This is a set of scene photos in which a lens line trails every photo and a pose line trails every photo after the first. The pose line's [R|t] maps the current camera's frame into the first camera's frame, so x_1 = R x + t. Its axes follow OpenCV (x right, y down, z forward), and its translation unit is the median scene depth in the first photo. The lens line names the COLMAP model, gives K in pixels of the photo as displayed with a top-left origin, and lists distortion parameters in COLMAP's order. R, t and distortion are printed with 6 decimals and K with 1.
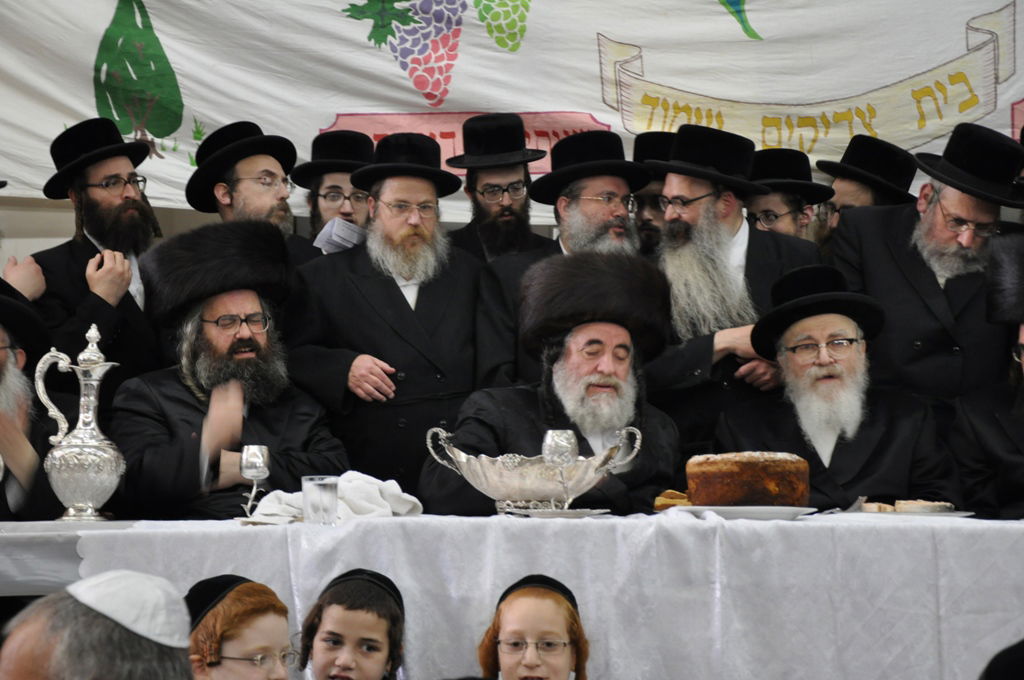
lens RADIAL K [[2296.6, 0, 510.8], [0, 2296.6, 342.3], [0, 0, 1]] dist [0.211714, 4.378469]
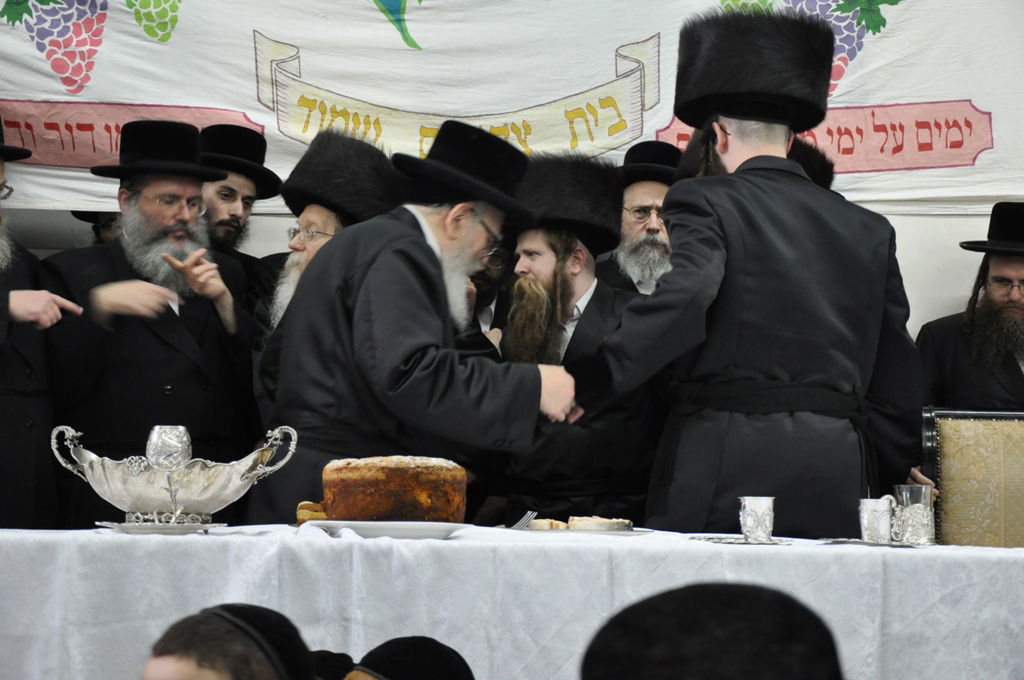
lens RADIAL K [[1703.3, 0, 509.5], [0, 1703.3, 333.5], [0, 0, 1]] dist [0.240662, 0.534000]
pose [[0.985174, 0.038195, 0.167253, 0.027176], [-0.032121, 0.998728, -0.038873, 0.018625], [-0.168525, 0.032925, 0.985147, 0.273675]]
